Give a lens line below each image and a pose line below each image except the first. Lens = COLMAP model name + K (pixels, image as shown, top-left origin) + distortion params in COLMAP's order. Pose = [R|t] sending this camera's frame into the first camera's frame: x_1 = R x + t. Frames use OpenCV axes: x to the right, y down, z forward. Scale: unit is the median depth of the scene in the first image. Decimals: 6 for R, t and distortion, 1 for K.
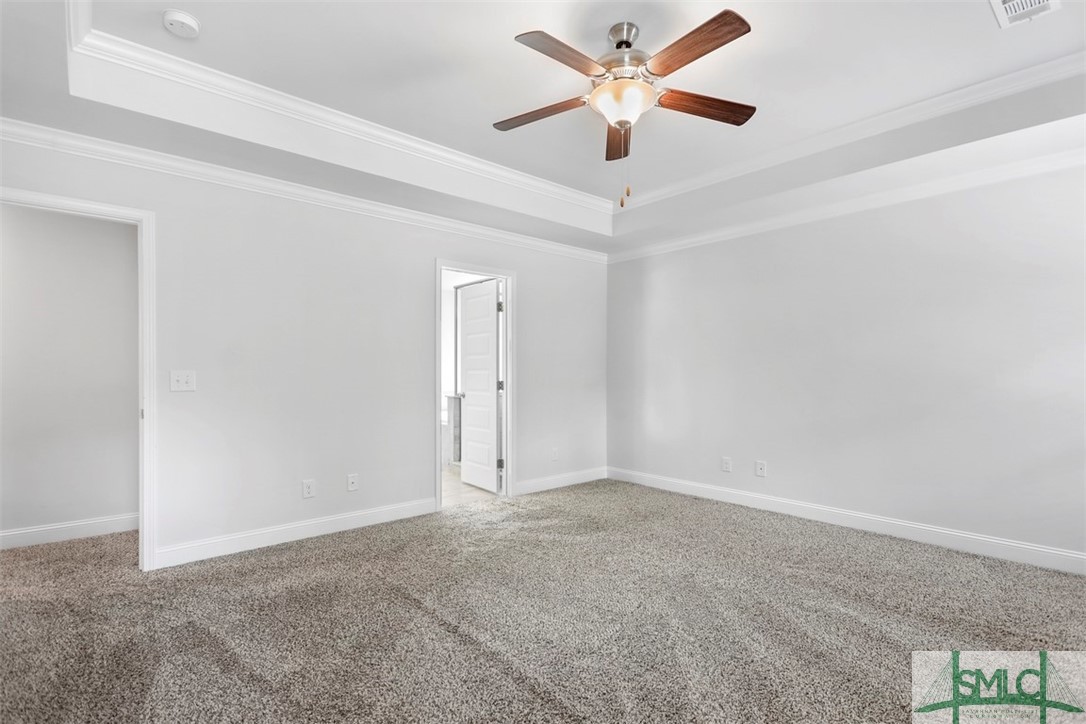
lens RADIAL K [[519.1, 0, 544.4], [0, 519.1, 375.8], [0, 0, 1]] dist [0.035285, -0.011342]
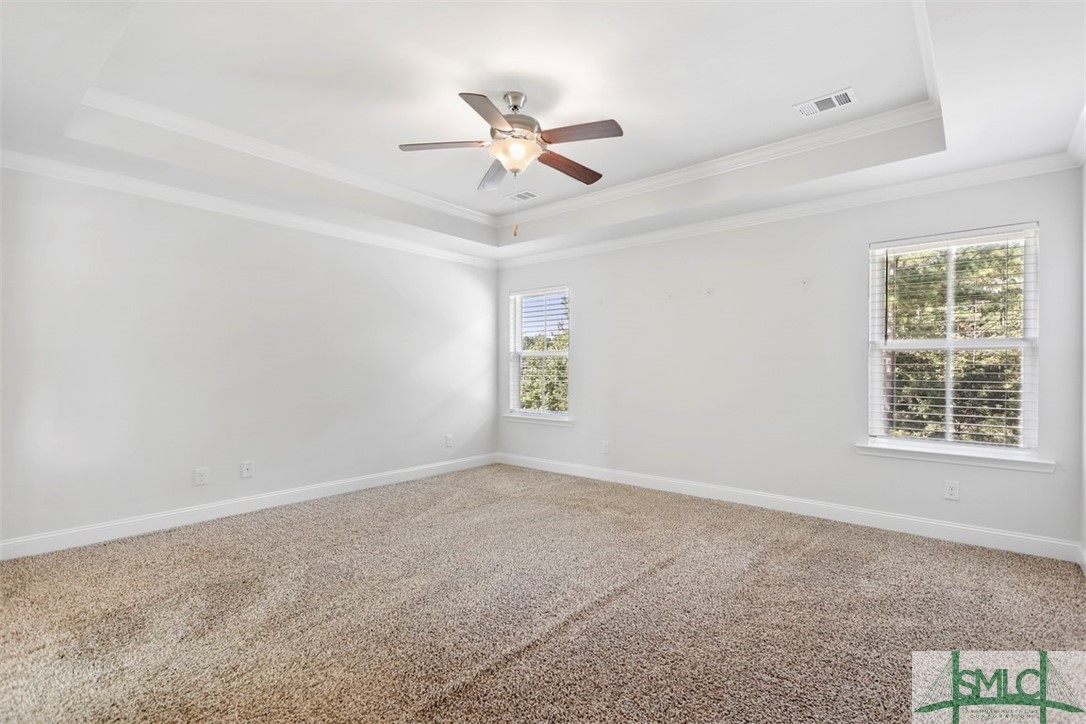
lens RADIAL K [[512.9, 0, 543.8], [0, 512.9, 369.6], [0, 0, 1]] dist [0.032689, -0.015585]
pose [[-0.147176, -0.000177, 0.989110, -0.634405], [0.007301, 0.999973, 0.001265, 0.003248], [-0.989083, 0.007408, -0.147171, 0.671425]]
